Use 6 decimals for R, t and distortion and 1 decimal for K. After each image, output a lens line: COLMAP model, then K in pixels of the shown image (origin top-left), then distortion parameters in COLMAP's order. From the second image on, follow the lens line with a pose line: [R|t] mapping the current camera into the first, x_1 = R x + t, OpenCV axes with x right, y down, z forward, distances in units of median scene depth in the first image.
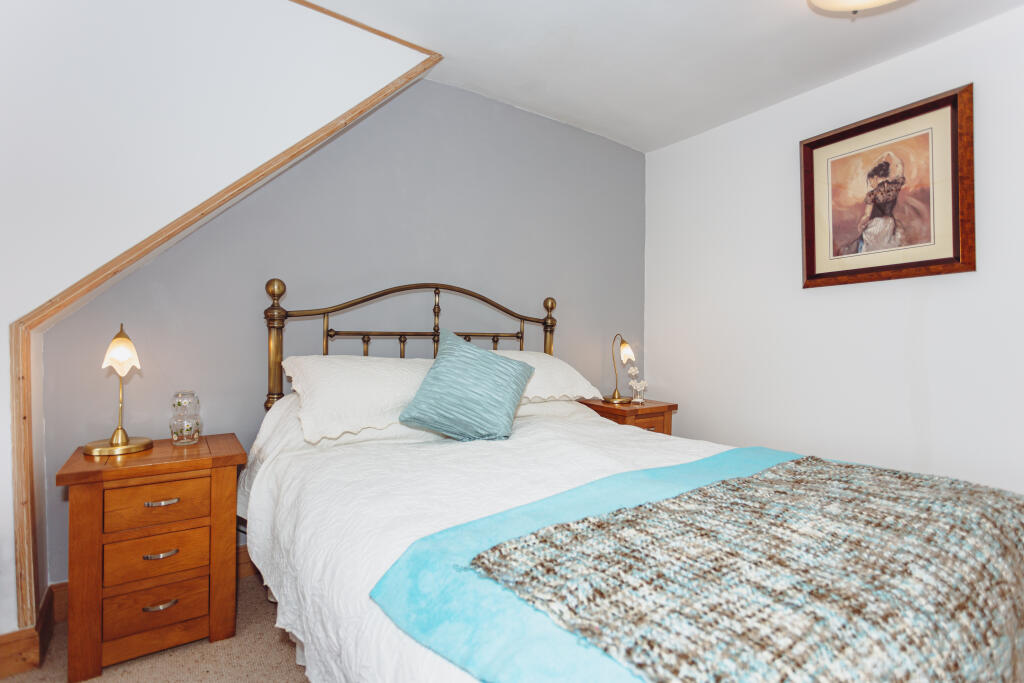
lens RADIAL K [[484.0, 0, 512.0], [0, 484.0, 341.5], [0, 0, 1]] dist [-0.000897, -0.000922]
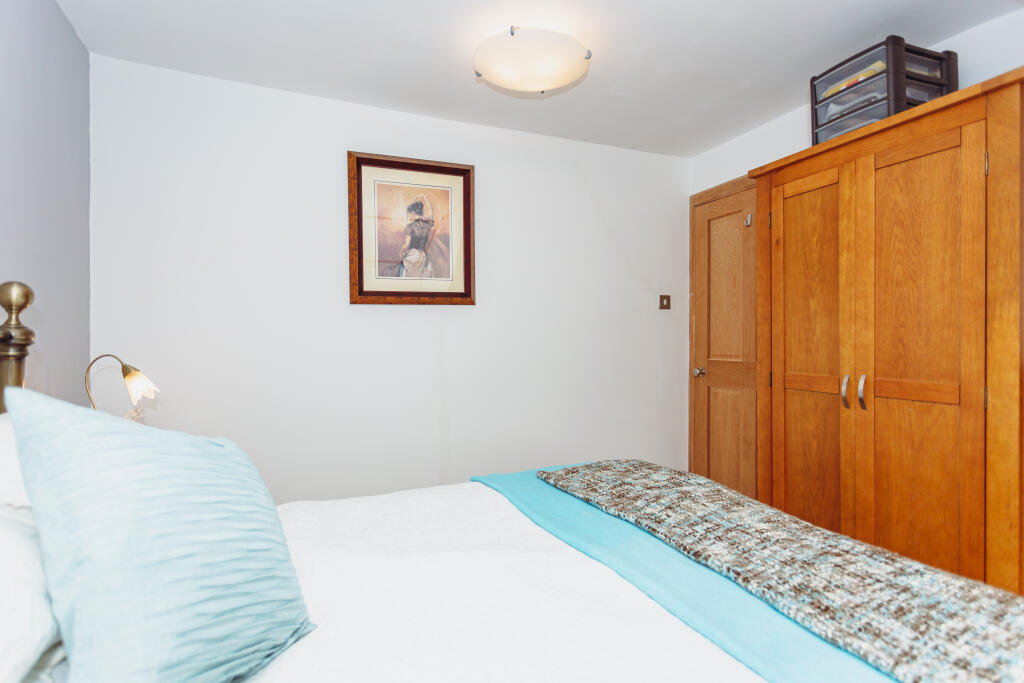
lens RADIAL K [[484.0, 0, 512.0], [0, 484.0, 341.5], [0, 0, 1]] dist [-0.000897, -0.000922]
pose [[0.211500, -0.004959, 0.977365, -0.314136], [0.000503, 0.999988, 0.004965, -0.044083], [-0.977378, -0.000558, 0.211500, 0.542619]]
